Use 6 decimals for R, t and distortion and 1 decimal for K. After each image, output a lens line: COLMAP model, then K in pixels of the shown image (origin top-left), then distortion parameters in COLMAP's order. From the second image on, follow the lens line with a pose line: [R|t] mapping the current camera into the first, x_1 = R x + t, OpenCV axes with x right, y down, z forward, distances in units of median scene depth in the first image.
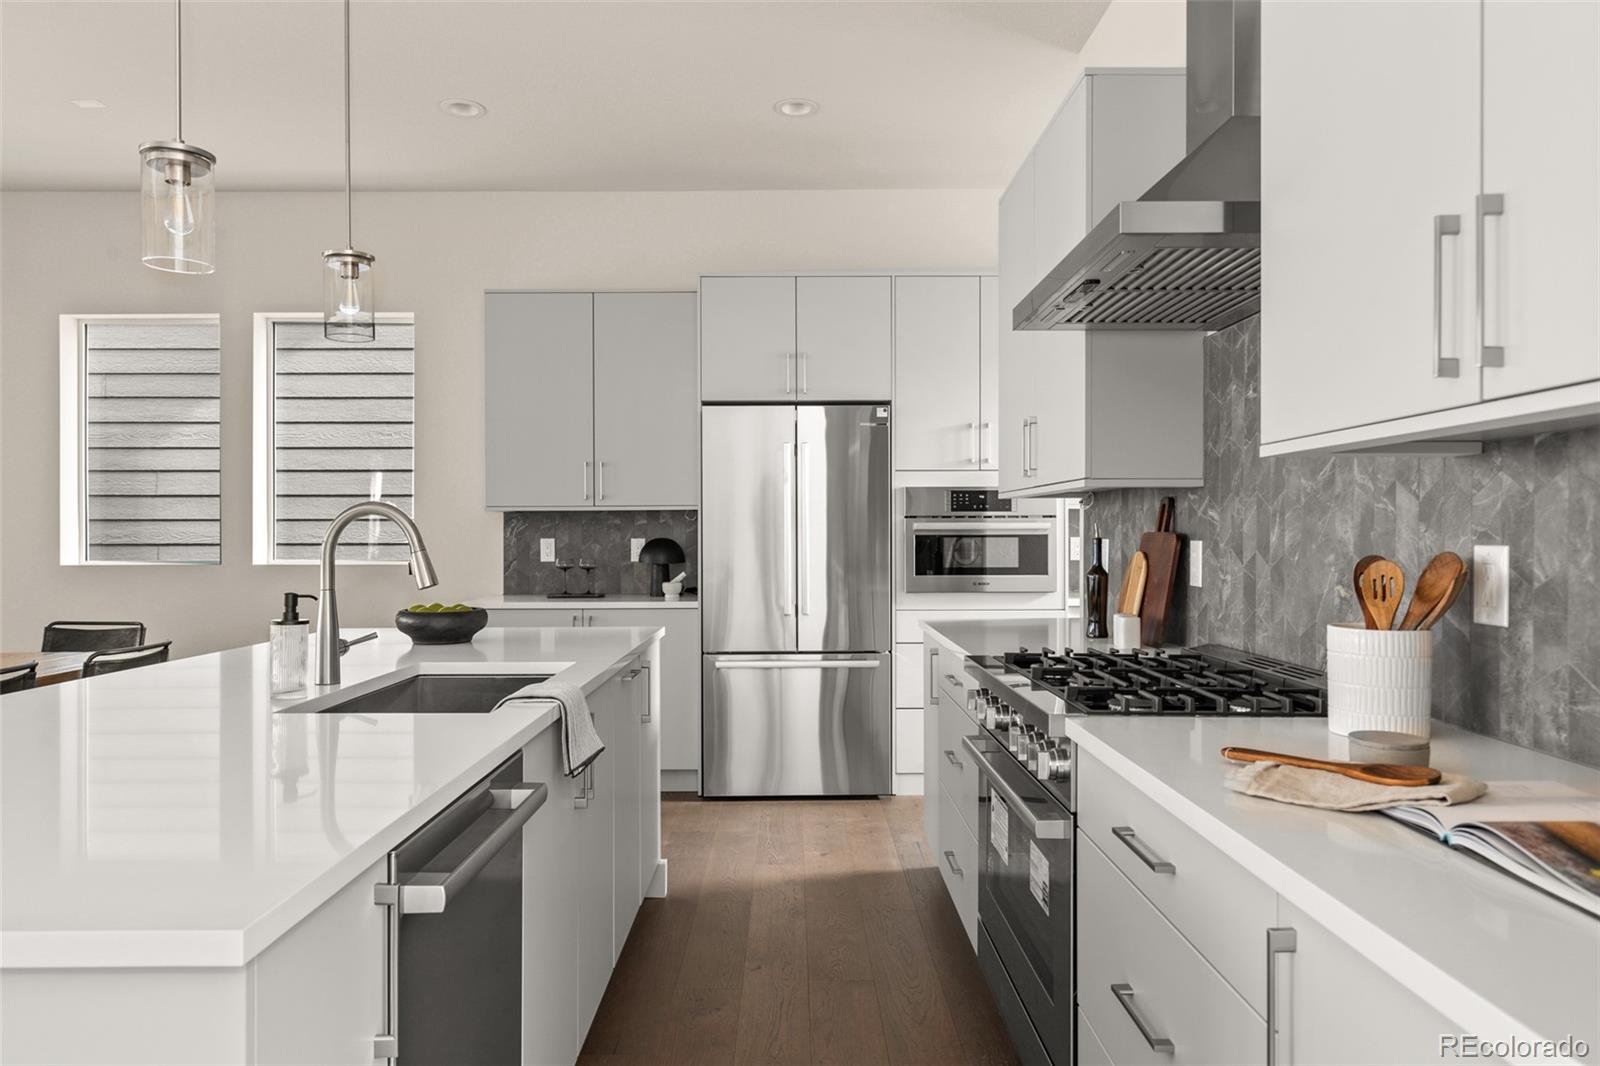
lens RADIAL K [[1051.5, 0, 828.3], [0, 1051.5, 548.0], [0, 0, 1]] dist [0.007814, -0.010449]
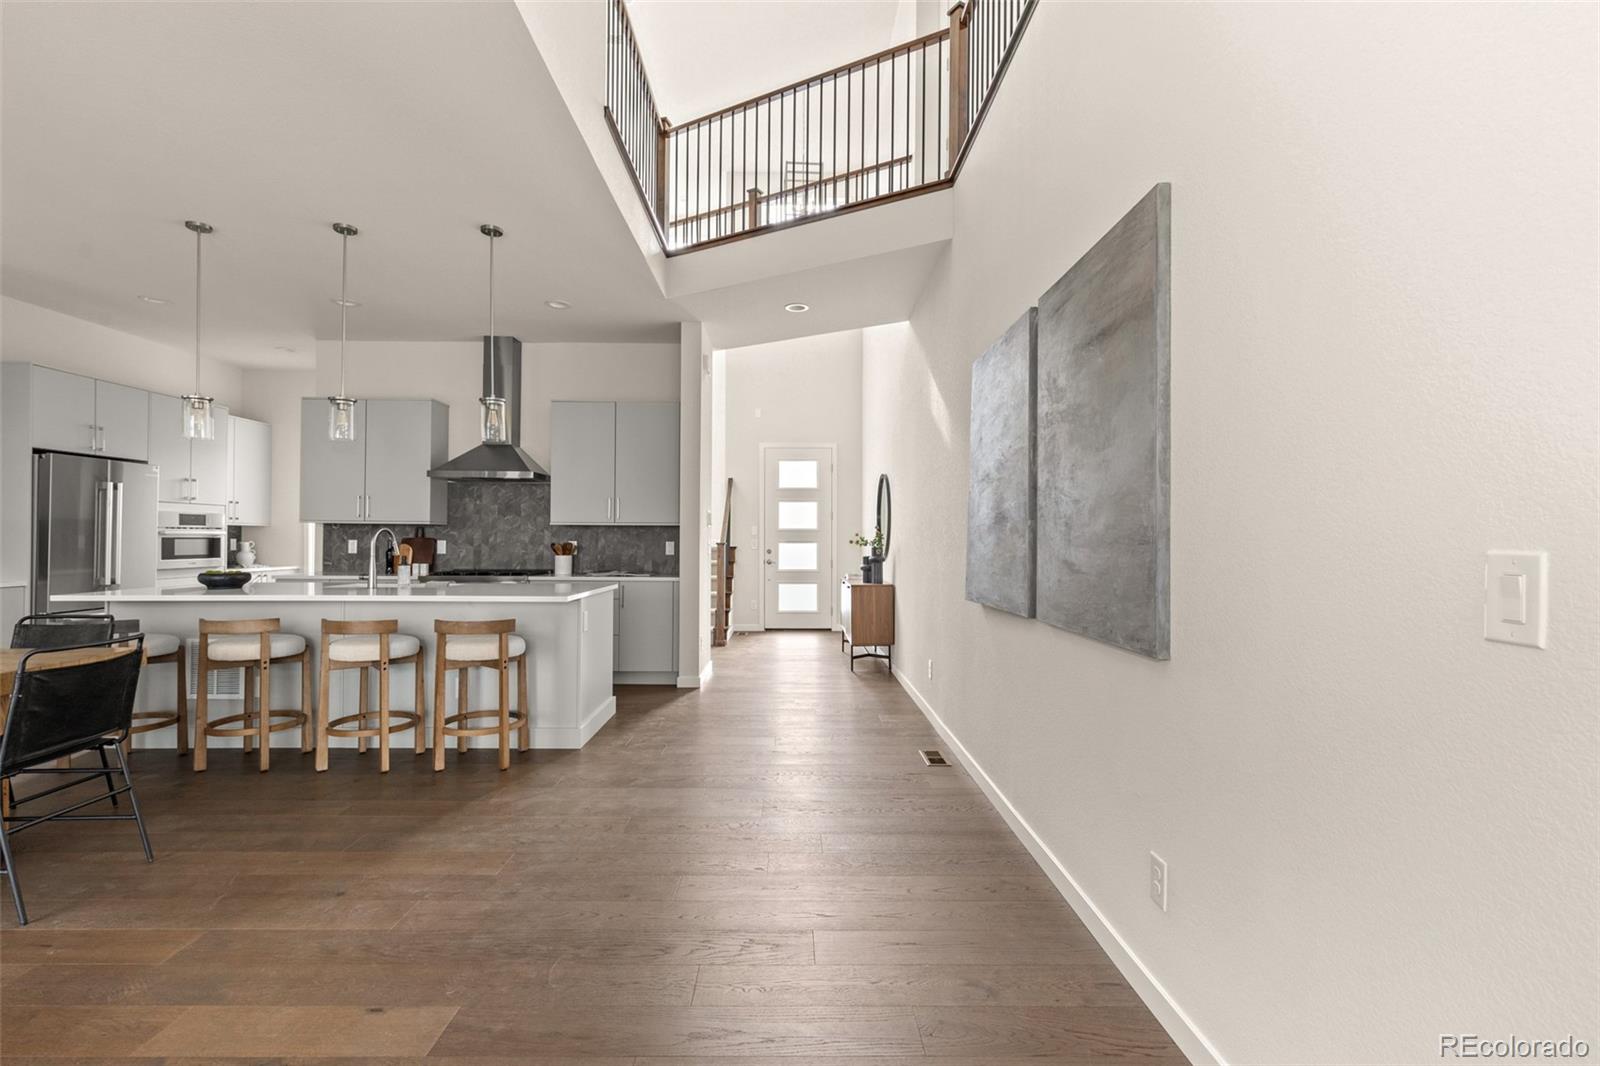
lens RADIAL K [[721.5, 0, 793.6], [0, 721.5, 534.4], [0, 0, 1]] dist [0.002268, -0.002996]
pose [[-0.002274, 0.010917, 0.999938, -1.270780], [0.008266, 0.999906, -0.010898, 0.005412], [-0.999963, 0.008241, -0.002364, -0.090410]]
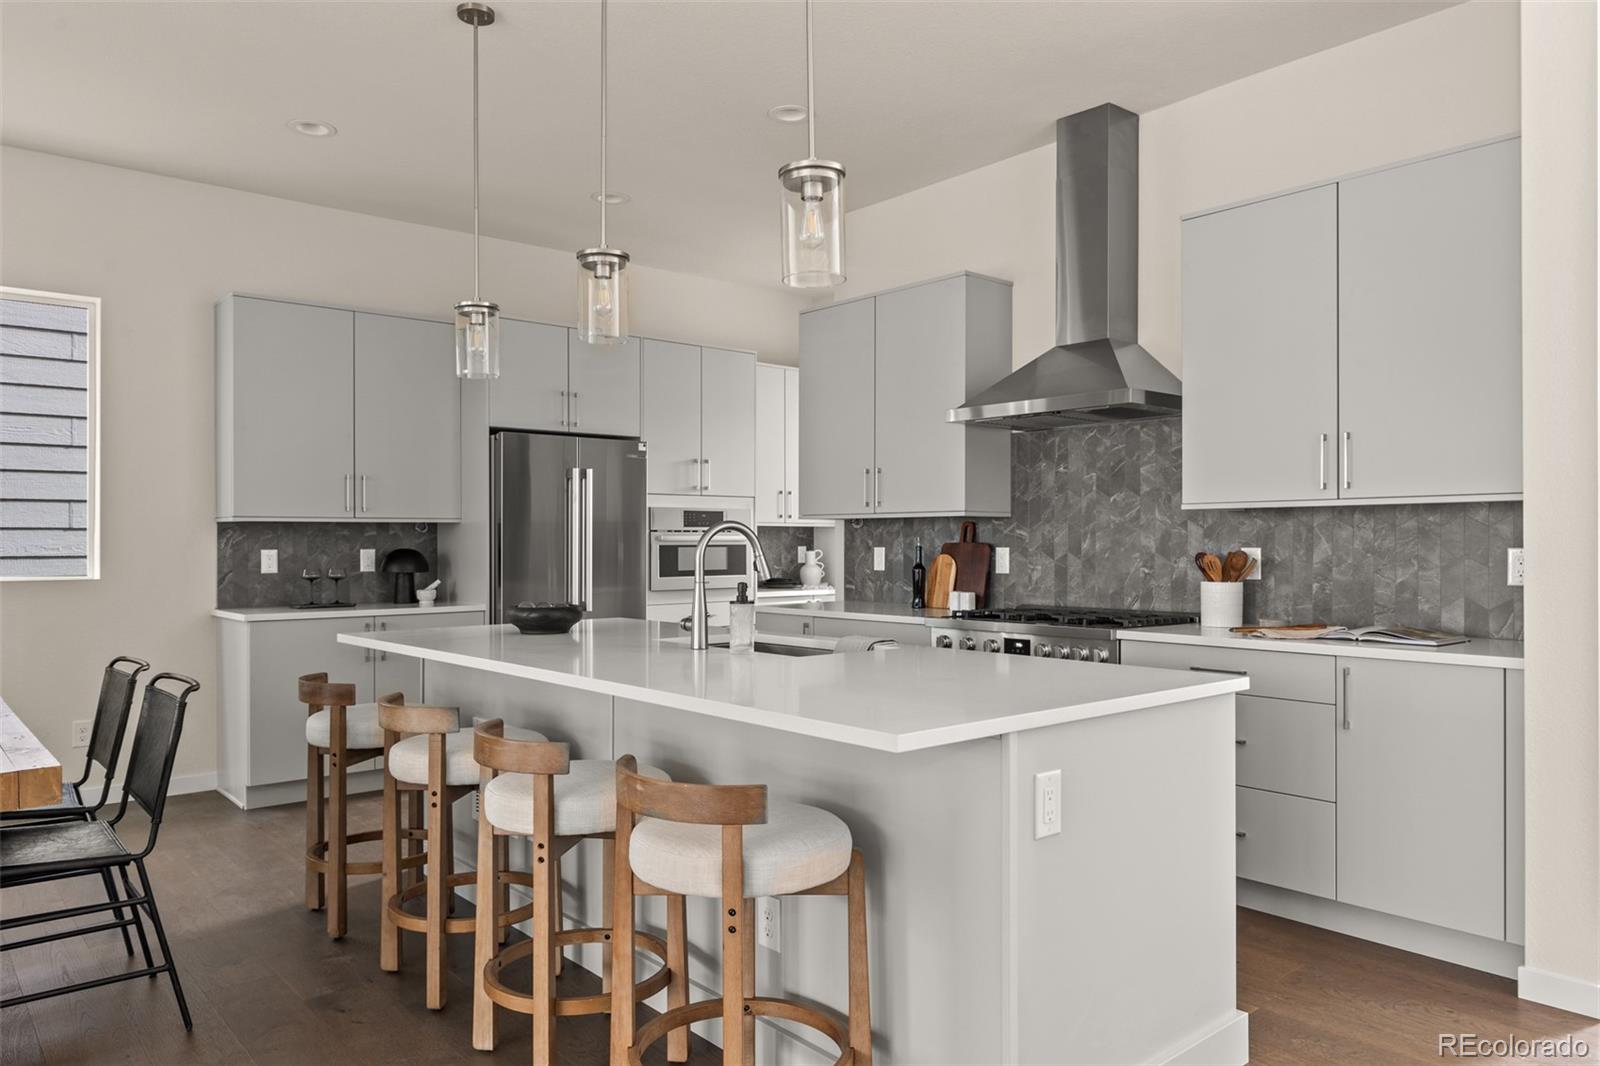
lens RADIAL K [[1074.9, 0, 797.4], [0, 1074.9, 542.0], [0, 0, 1]] dist [0.002266, 0.002307]
pose [[0.766084, 0.000505, 0.642741, -0.675761], [0.010148, 0.999866, -0.012881, 0.002331], [-0.642661, 0.016390, 0.765976, -0.098792]]
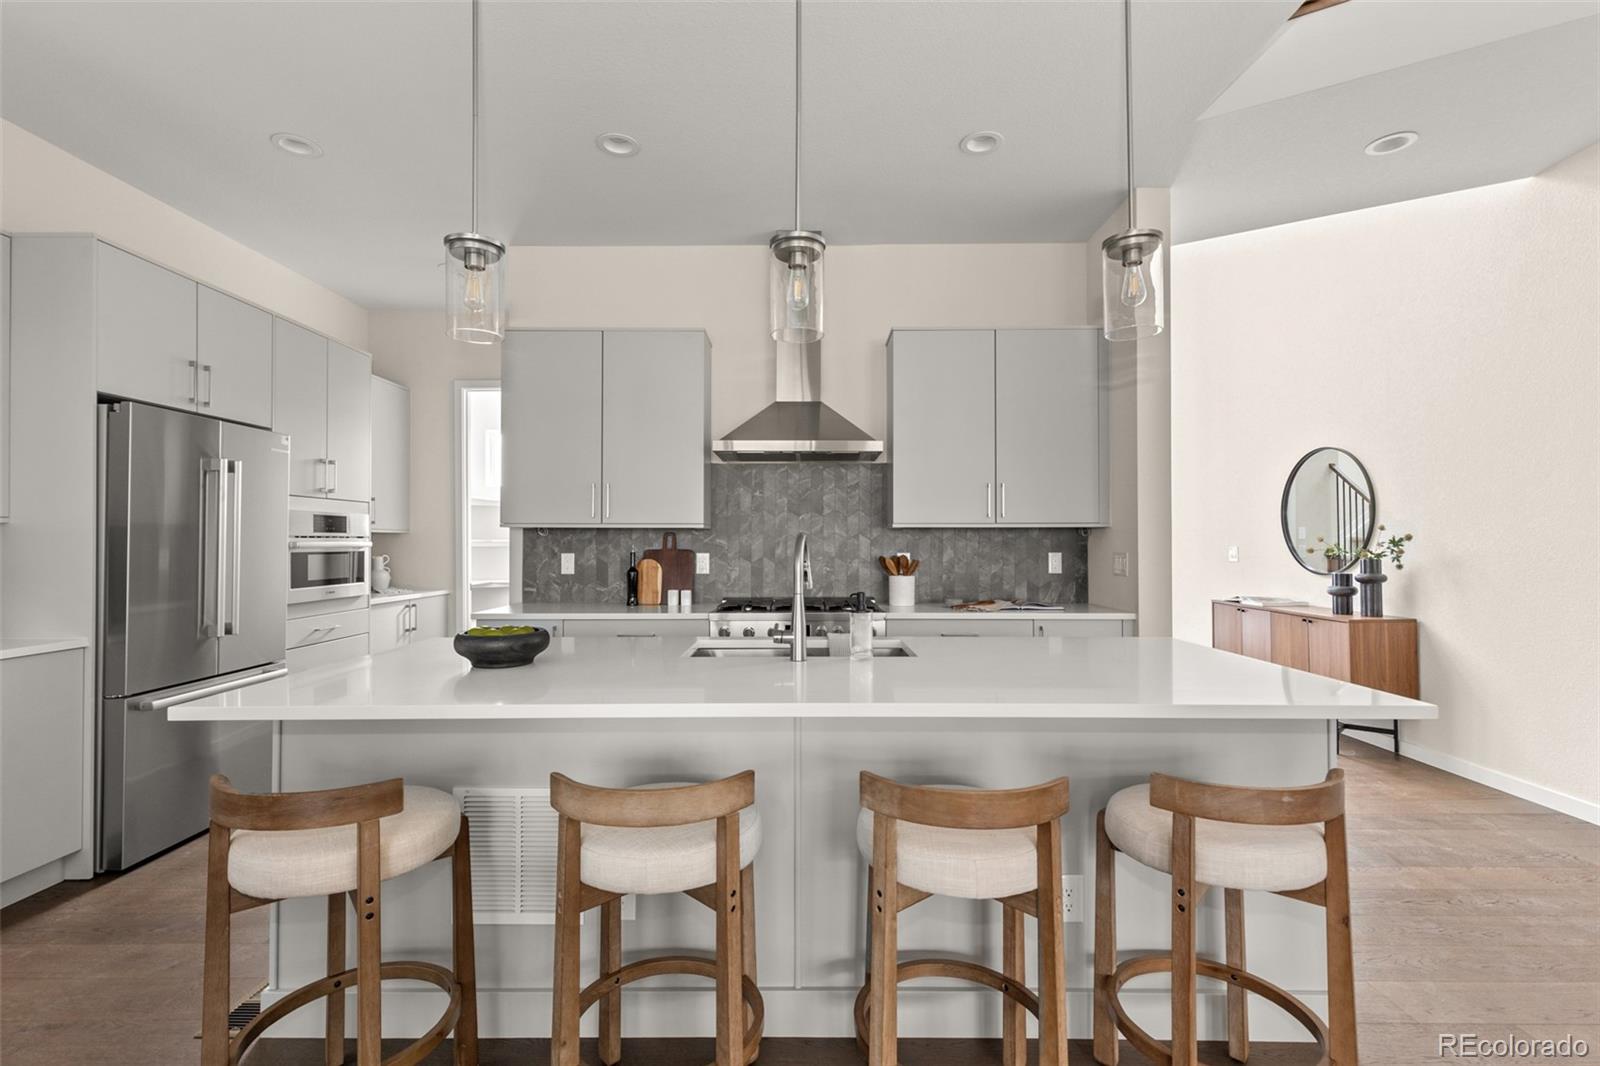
lens RADIAL K [[721.5, 0, 786.9], [0, 721.5, 533.4], [0, 0, 1]] dist [0.002268, -0.002996]
pose [[0.025317, 0.017888, 0.999519, -0.738534], [0.015362, 0.999715, -0.018280, -0.011336], [-0.999561, 0.015818, 0.025035, 0.496523]]
